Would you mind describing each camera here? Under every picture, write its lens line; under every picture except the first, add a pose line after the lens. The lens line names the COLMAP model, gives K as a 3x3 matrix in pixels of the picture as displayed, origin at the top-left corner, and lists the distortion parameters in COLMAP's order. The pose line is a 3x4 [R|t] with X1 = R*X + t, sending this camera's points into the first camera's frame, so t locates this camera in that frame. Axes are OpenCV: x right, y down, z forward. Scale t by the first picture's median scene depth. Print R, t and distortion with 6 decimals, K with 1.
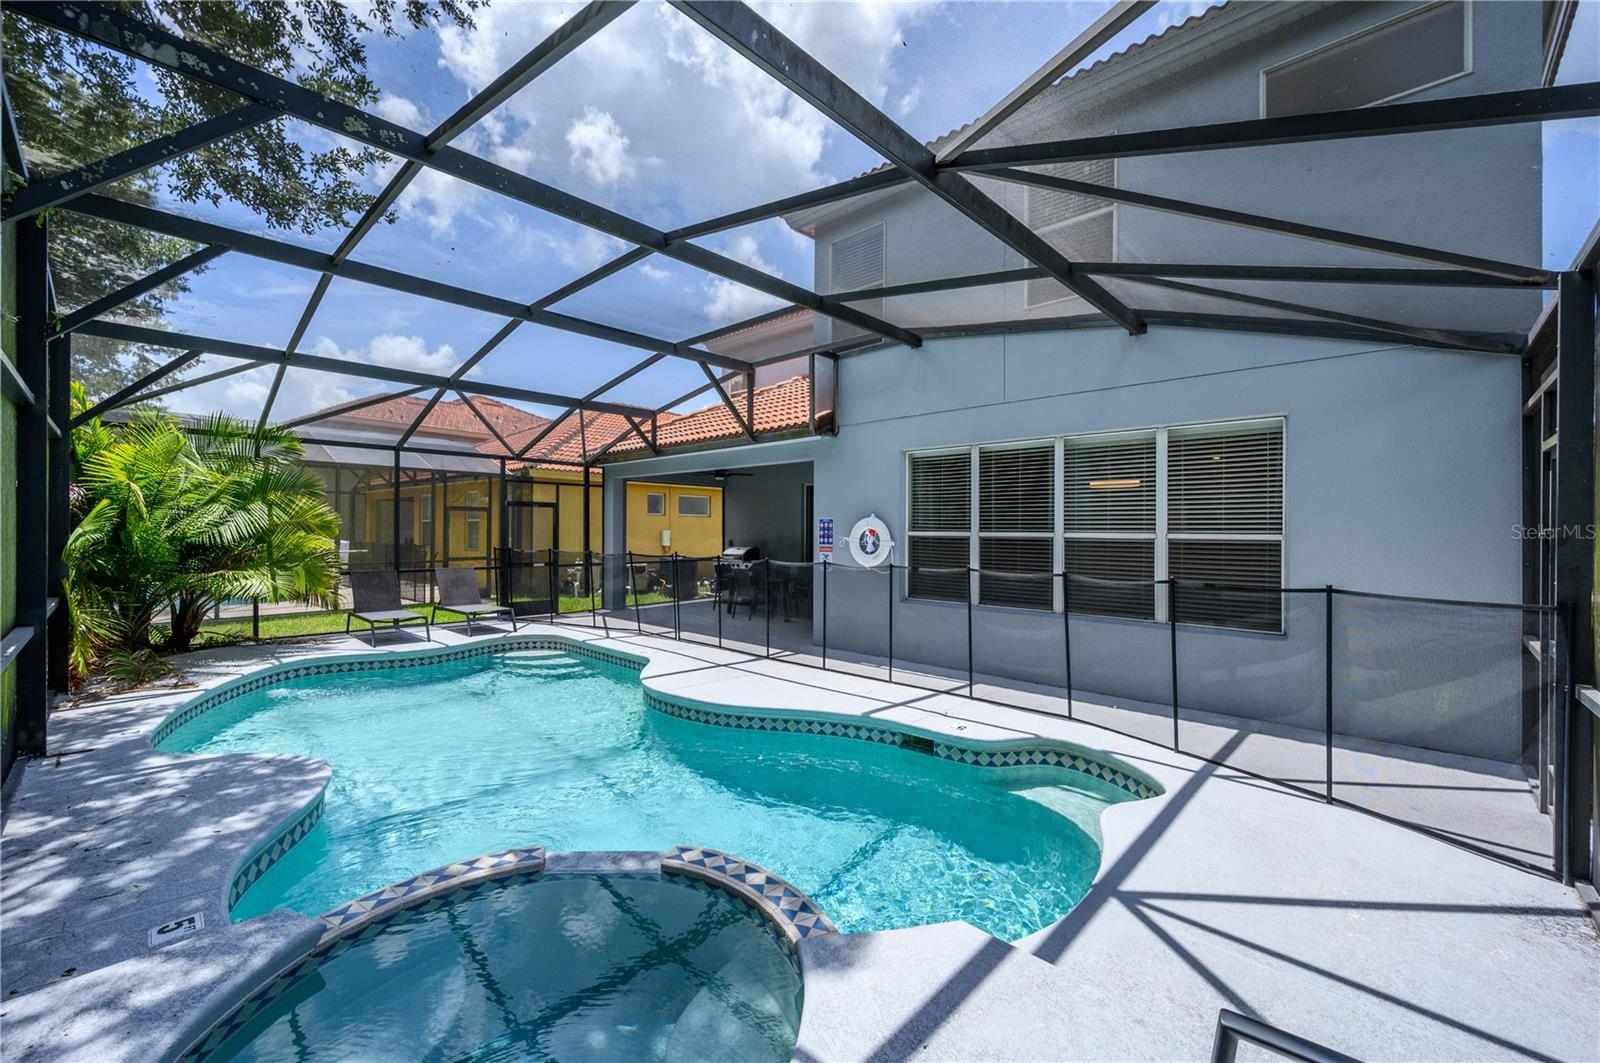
lens RADIAL K [[641.9, 0, 814.0], [0, 641.9, 530.2], [0, 0, 1]] dist [0.000778, 0.000053]
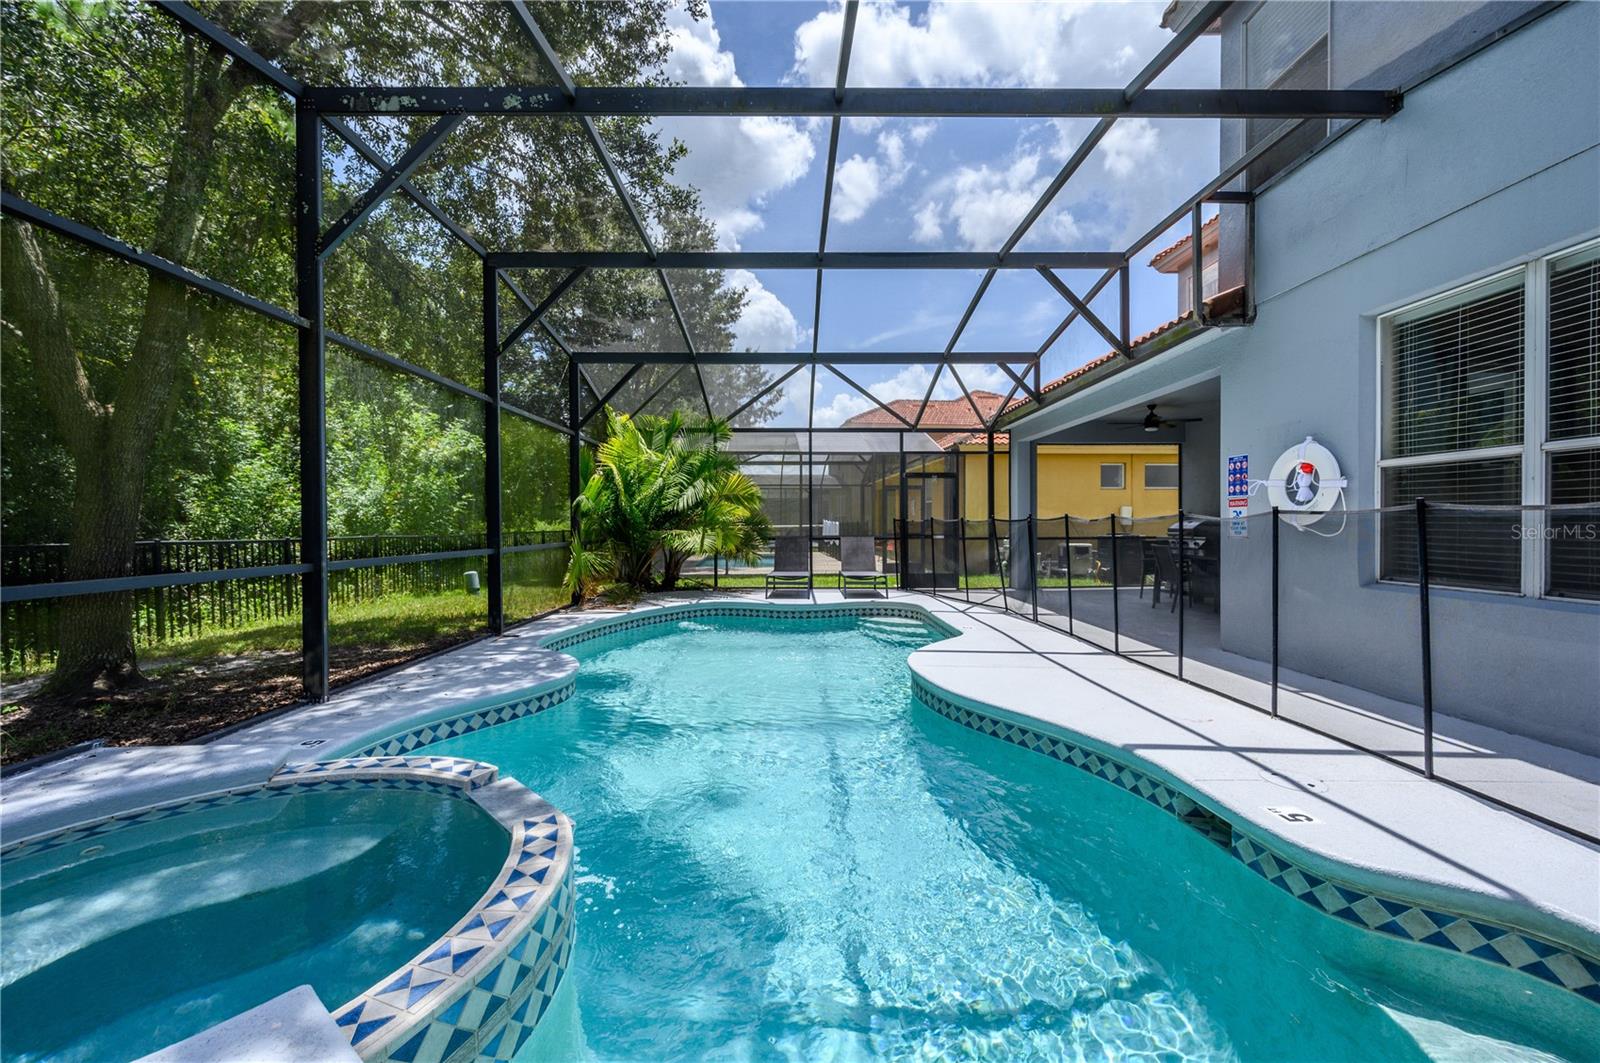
lens RADIAL K [[641.9, 0, 797.4], [0, 641.9, 533.0], [0, 0, 1]] dist [0.000778, 0.000053]
pose [[0.684831, -0.001005, -0.728702, 0.206203], [0.010911, 0.999901, 0.008875, 0.054718], [0.728621, -0.014029, 0.684774, 0.254287]]
